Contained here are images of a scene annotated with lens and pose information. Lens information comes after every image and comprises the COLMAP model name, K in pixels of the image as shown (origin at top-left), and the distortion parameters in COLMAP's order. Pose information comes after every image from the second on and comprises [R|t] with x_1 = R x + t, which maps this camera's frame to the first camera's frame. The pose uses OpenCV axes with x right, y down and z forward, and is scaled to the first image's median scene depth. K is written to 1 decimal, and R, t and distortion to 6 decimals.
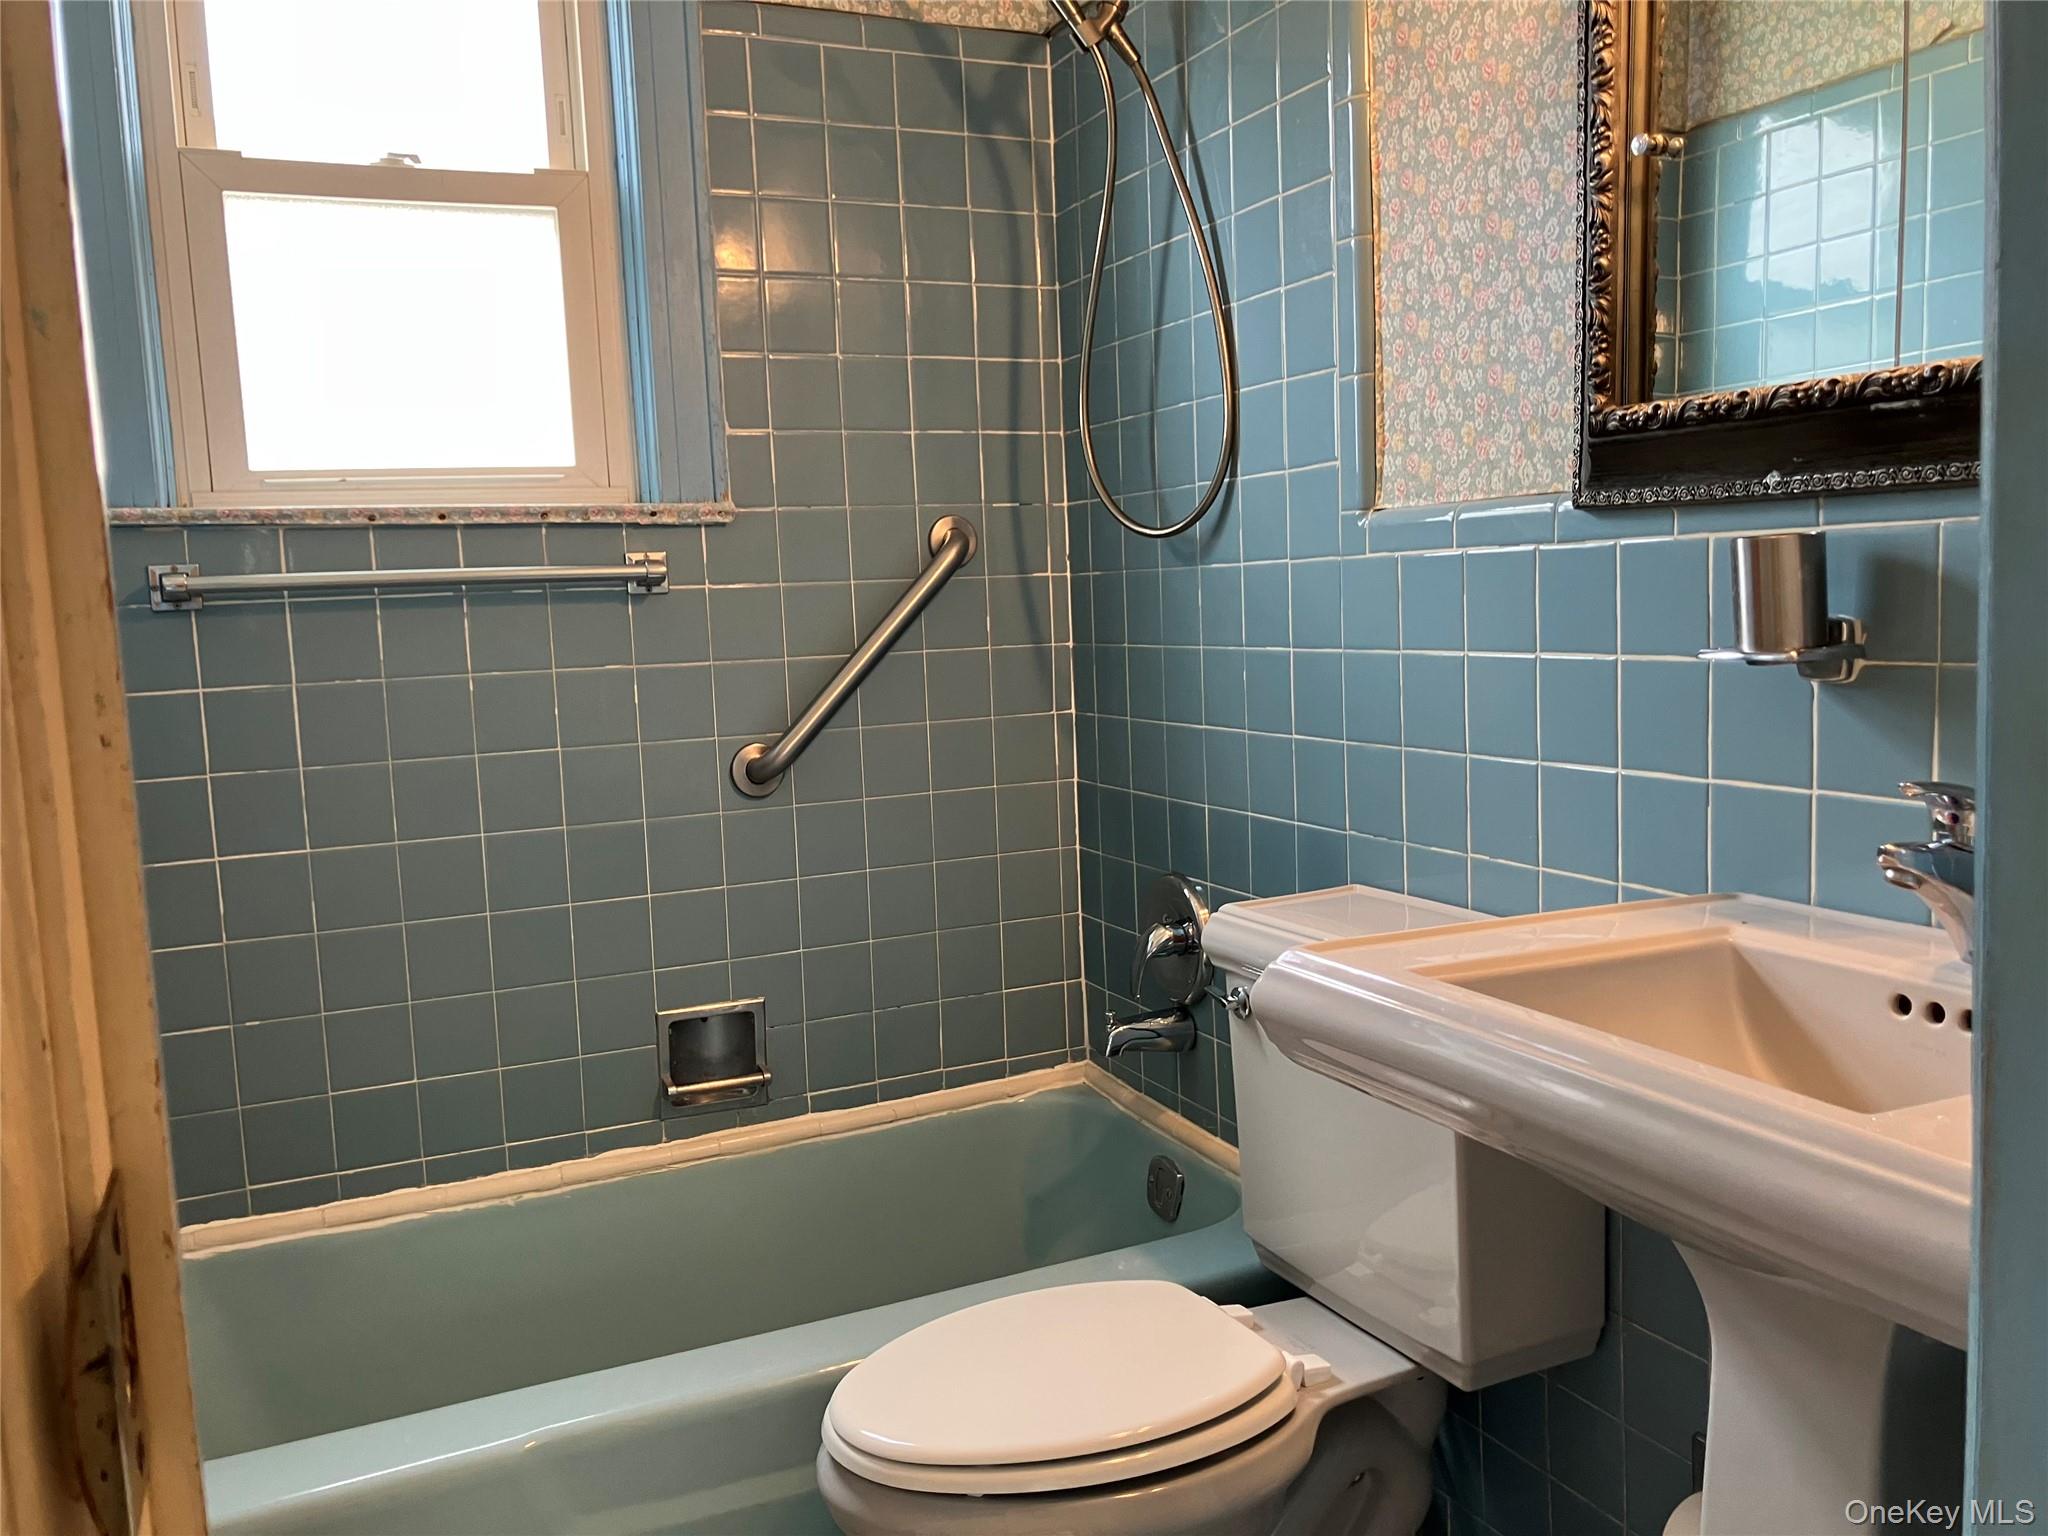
lens RADIAL K [[1675.9, 0, 1031.9], [0, 1675.9, 768.4], [0, 0, 1]] dist [0.020948, -0.010018]
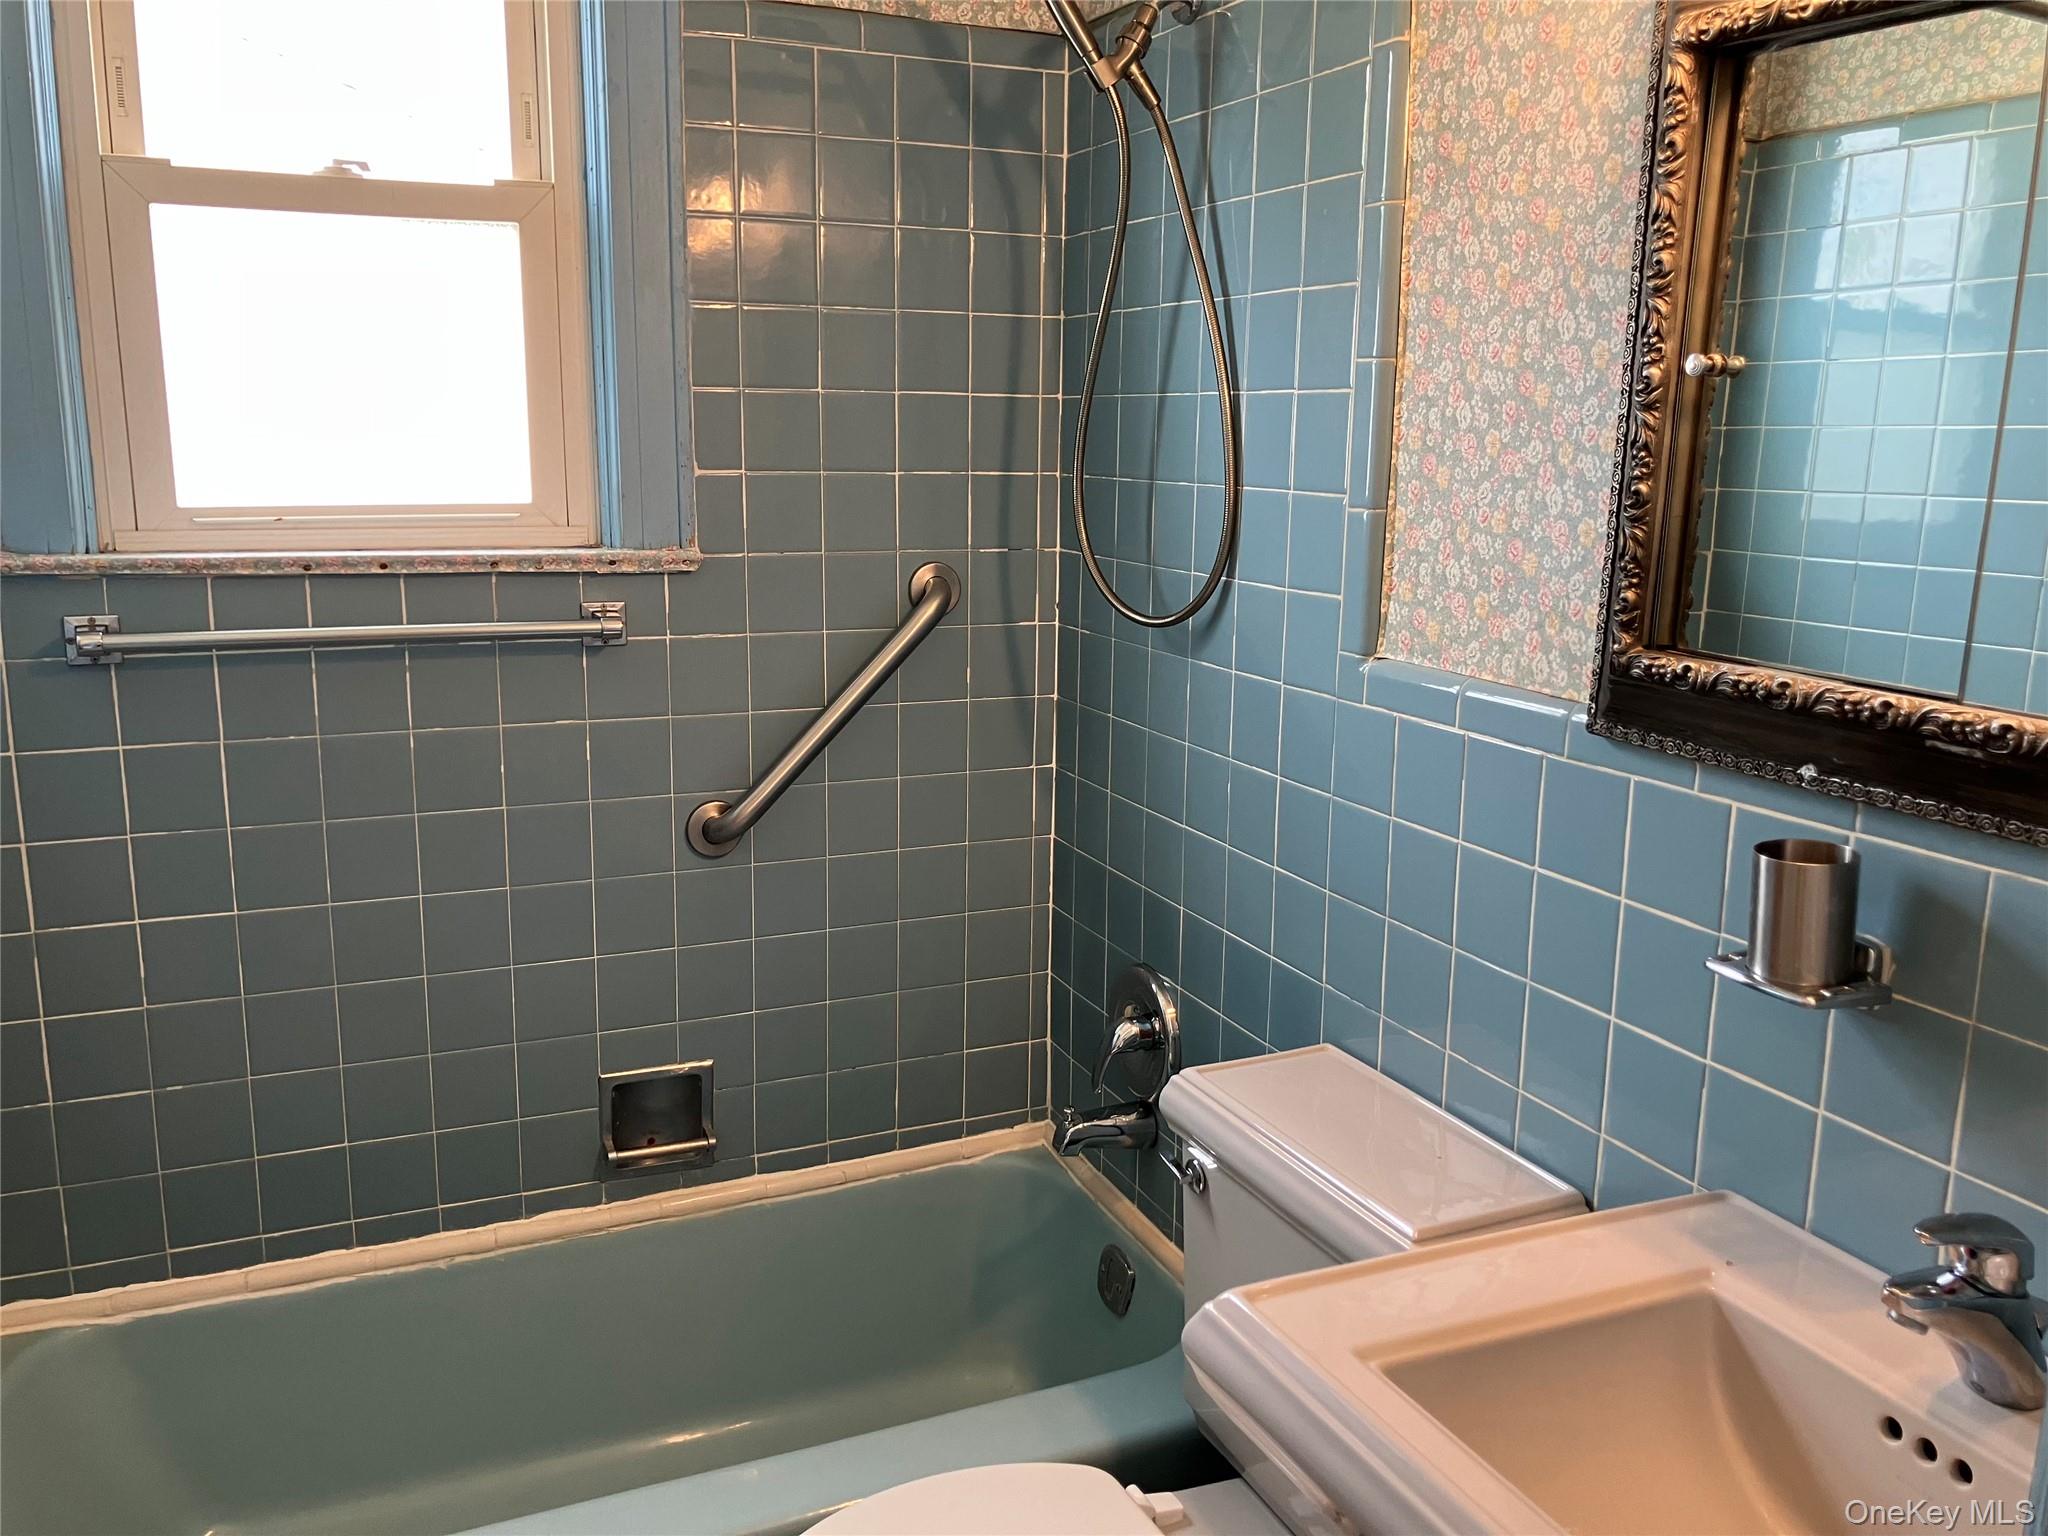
lens RADIAL K [[1675.9, 0, 1024.3], [0, 1675.9, 762.6], [0, 0, 1]] dist [0.020948, -0.010018]
pose [[0.998321, 0.057149, -0.009418, 0.020001], [-0.056040, 0.994157, 0.092255, -0.147228], [0.014635, -0.091572, 0.995691, 0.064380]]
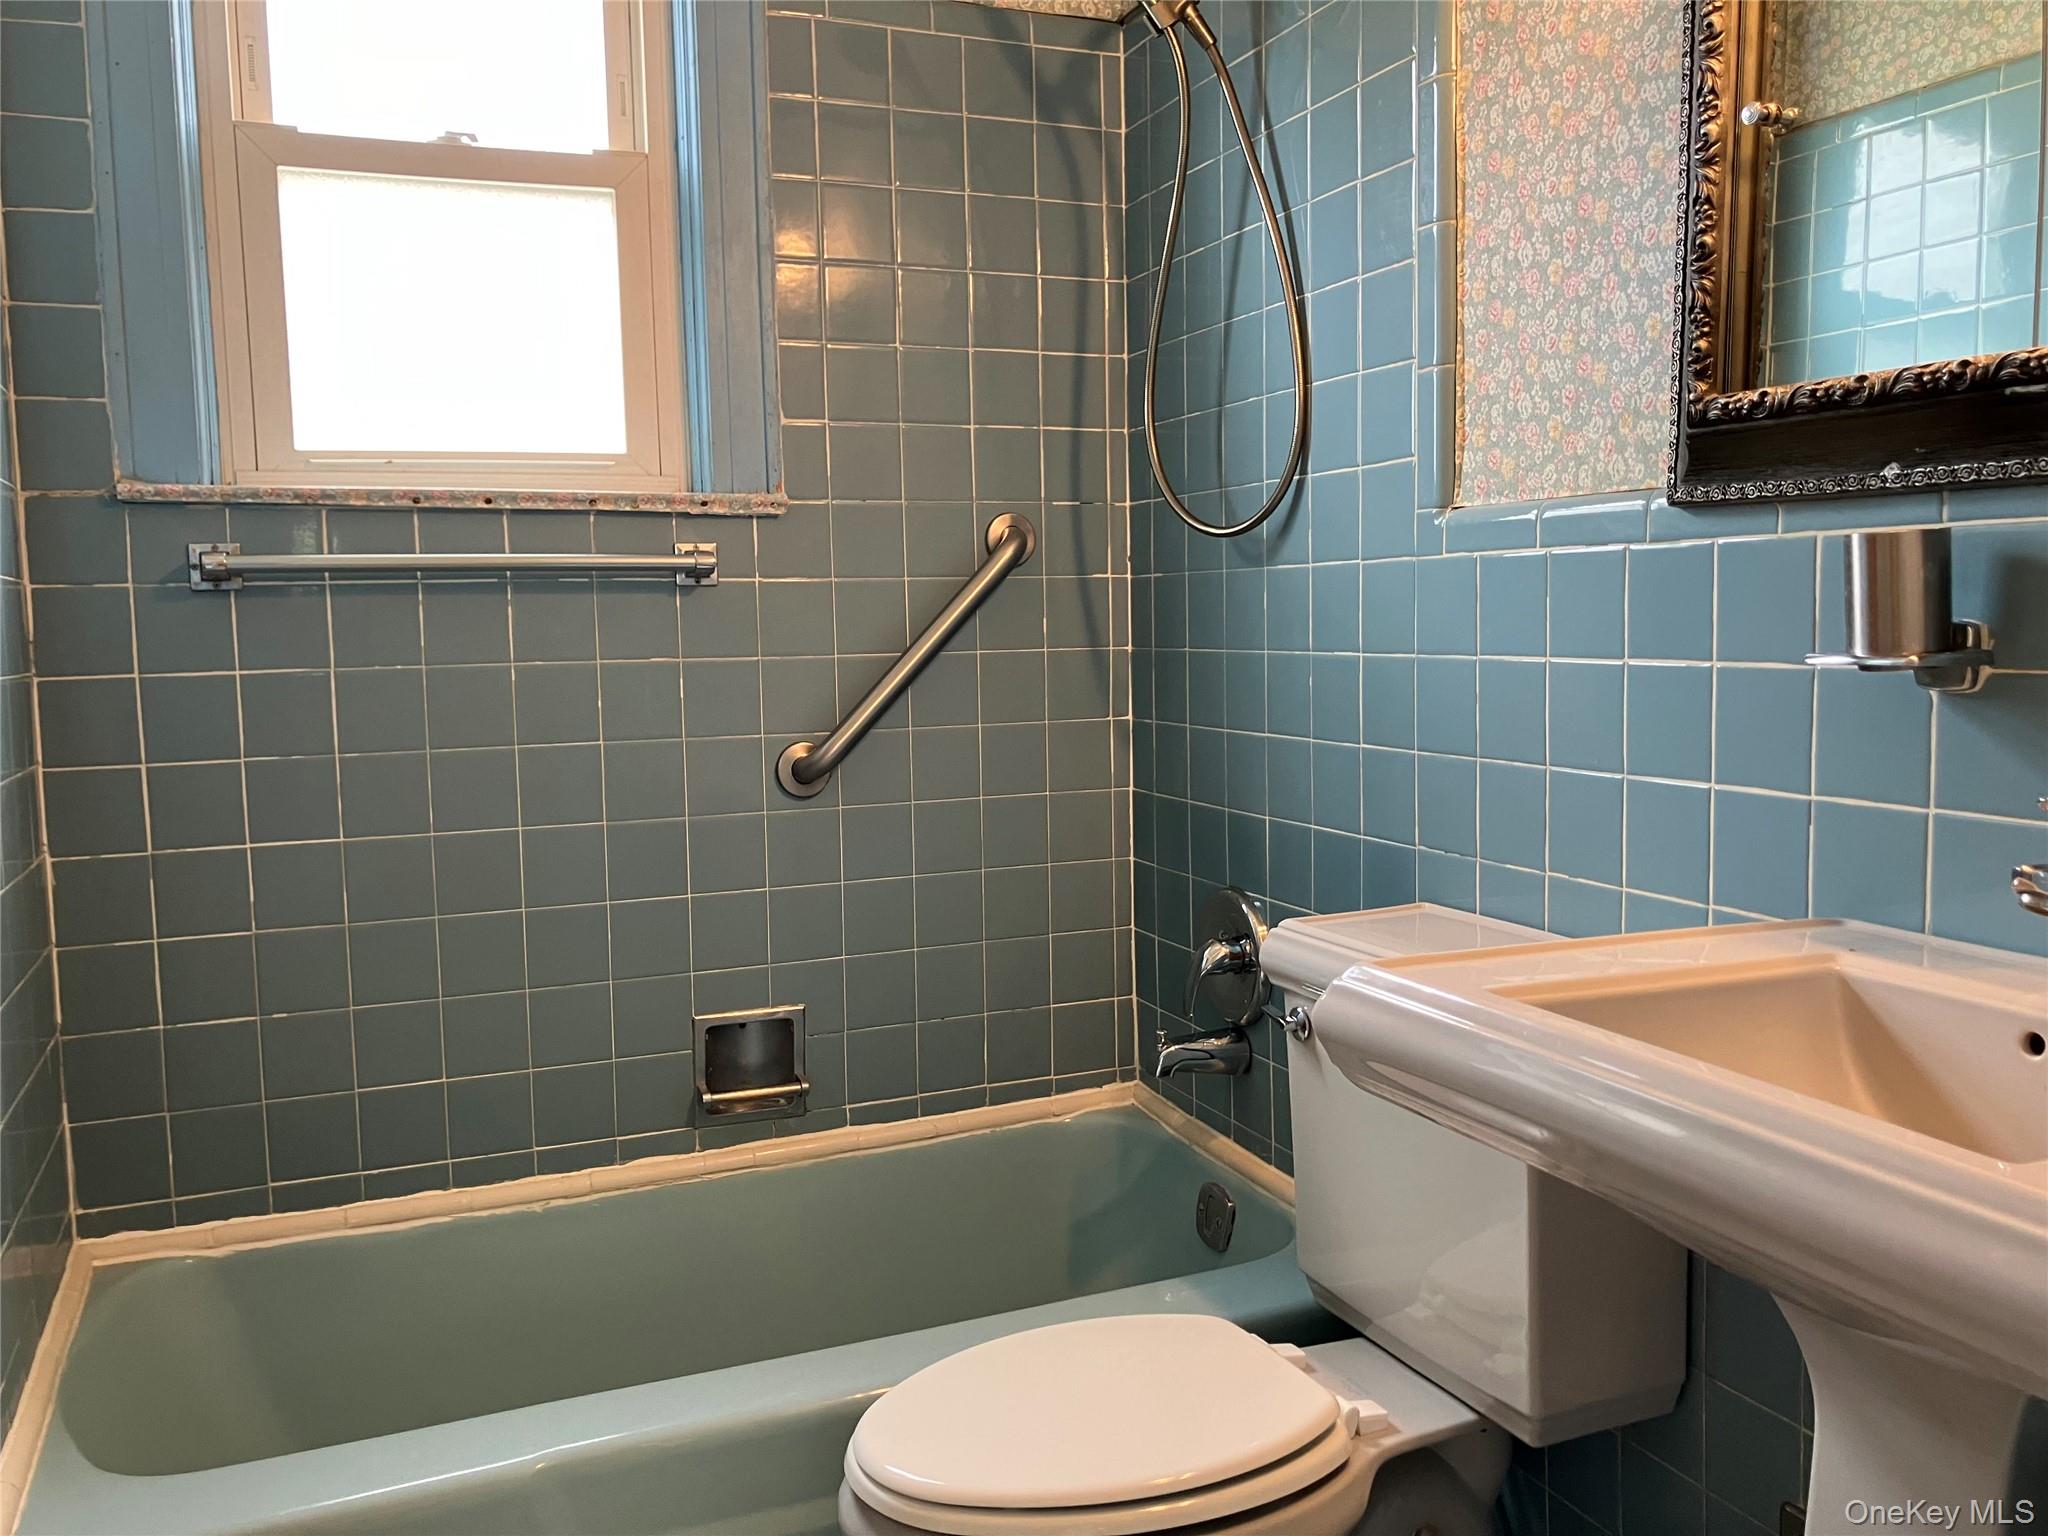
lens RADIAL K [[1675.9, 0, 1034.1], [0, 1675.9, 757.6], [0, 0, 1]] dist [0.020948, -0.010018]
pose [[0.999127, 0.024167, -0.034084, 0.002744], [-0.024762, 0.999546, -0.017146, 0.008146], [0.033654, 0.017975, 0.999272, 0.037865]]
